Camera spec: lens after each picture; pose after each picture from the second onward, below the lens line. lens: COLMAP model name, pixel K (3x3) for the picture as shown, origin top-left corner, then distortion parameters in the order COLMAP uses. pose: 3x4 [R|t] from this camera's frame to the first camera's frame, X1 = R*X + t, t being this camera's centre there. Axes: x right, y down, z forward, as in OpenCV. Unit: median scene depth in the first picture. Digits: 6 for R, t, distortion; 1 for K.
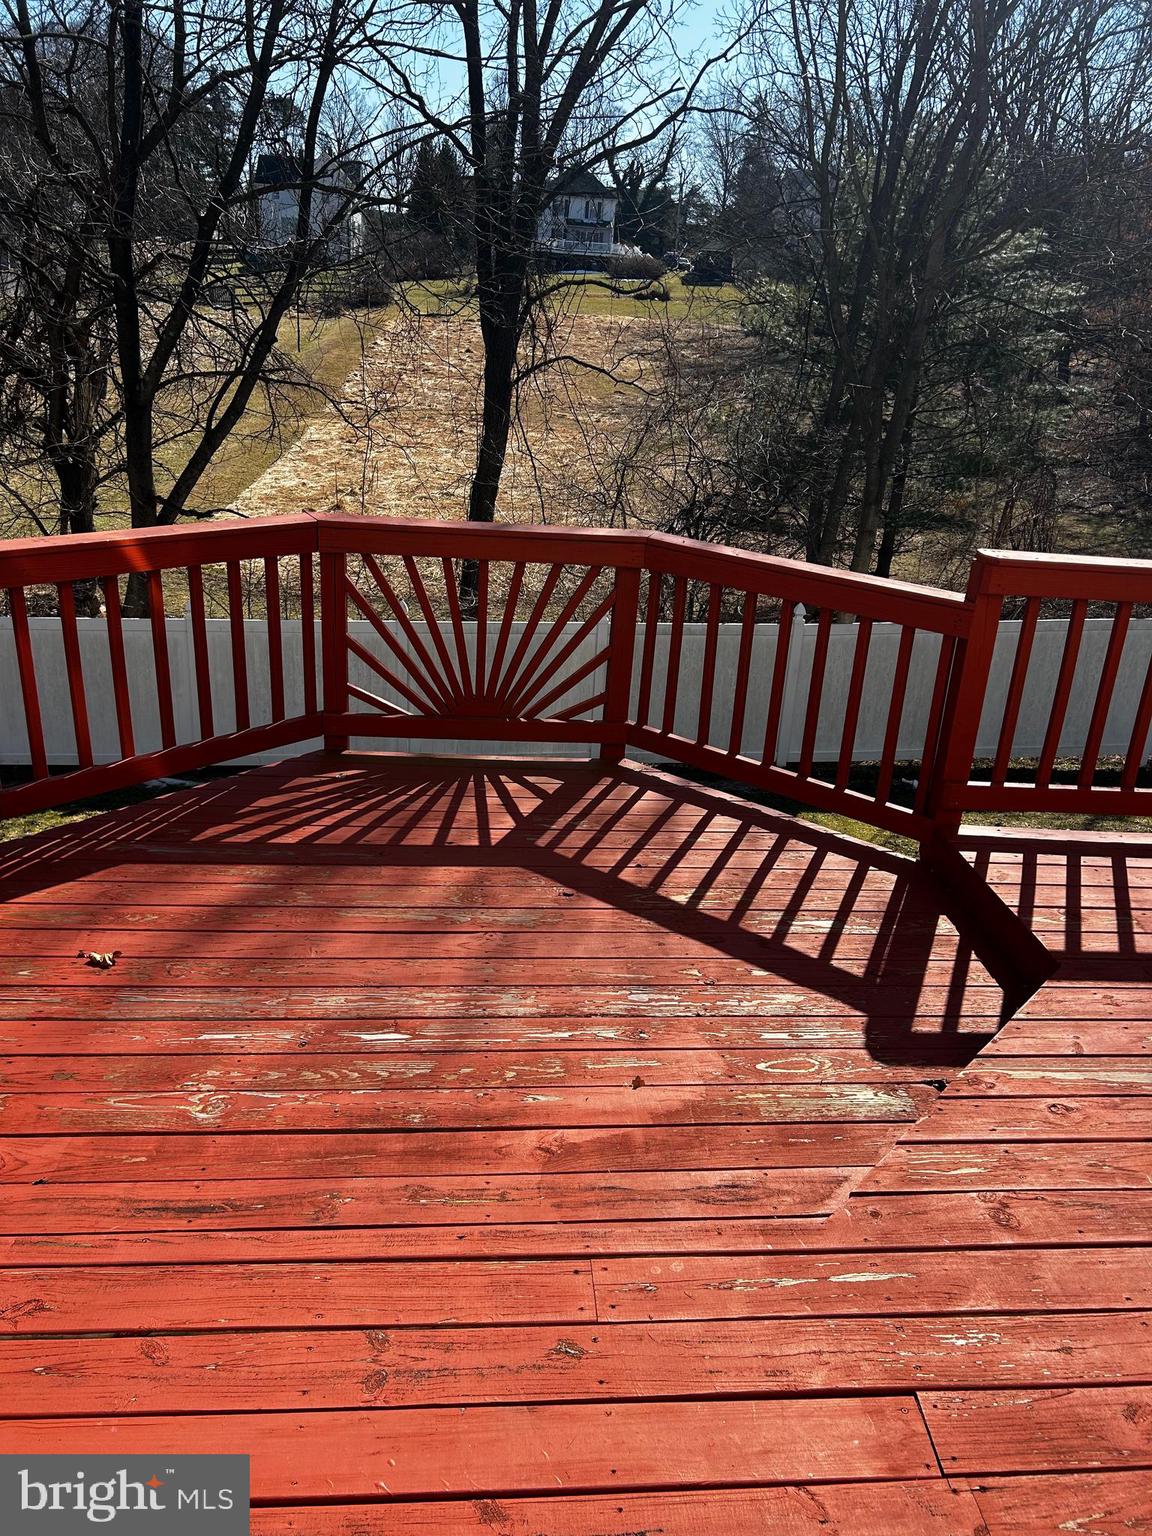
lens RADIAL K [[1153.9, 0, 576.6], [0, 1153.9, 773.5], [0, 0, 1]] dist [0.016316, -0.006305]
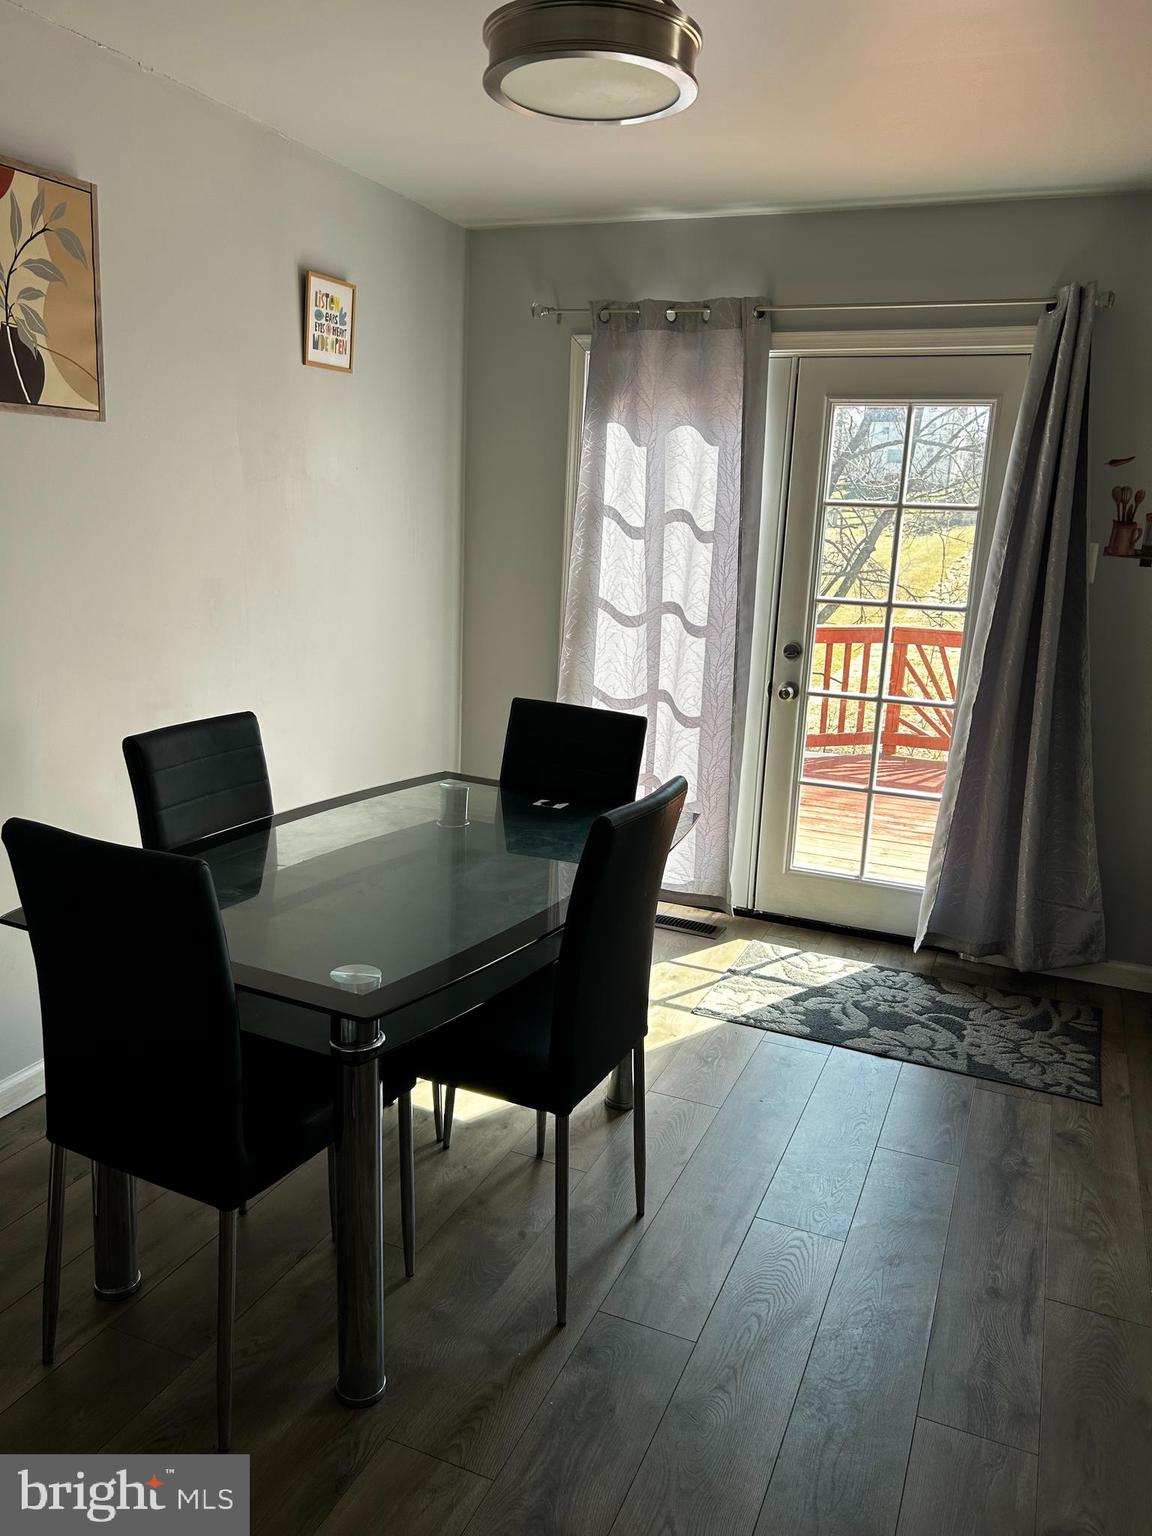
lens RADIAL K [[1153.9, 0, 570.0], [0, 1153.9, 764.6], [0, 0, 1]] dist [0.016316, -0.006305]
pose [[0.883591, 0.076736, -0.461928, 0.173403], [-0.159637, 0.976749, -0.143101, 0.313825], [0.440207, 0.200183, 0.875297, -0.737693]]
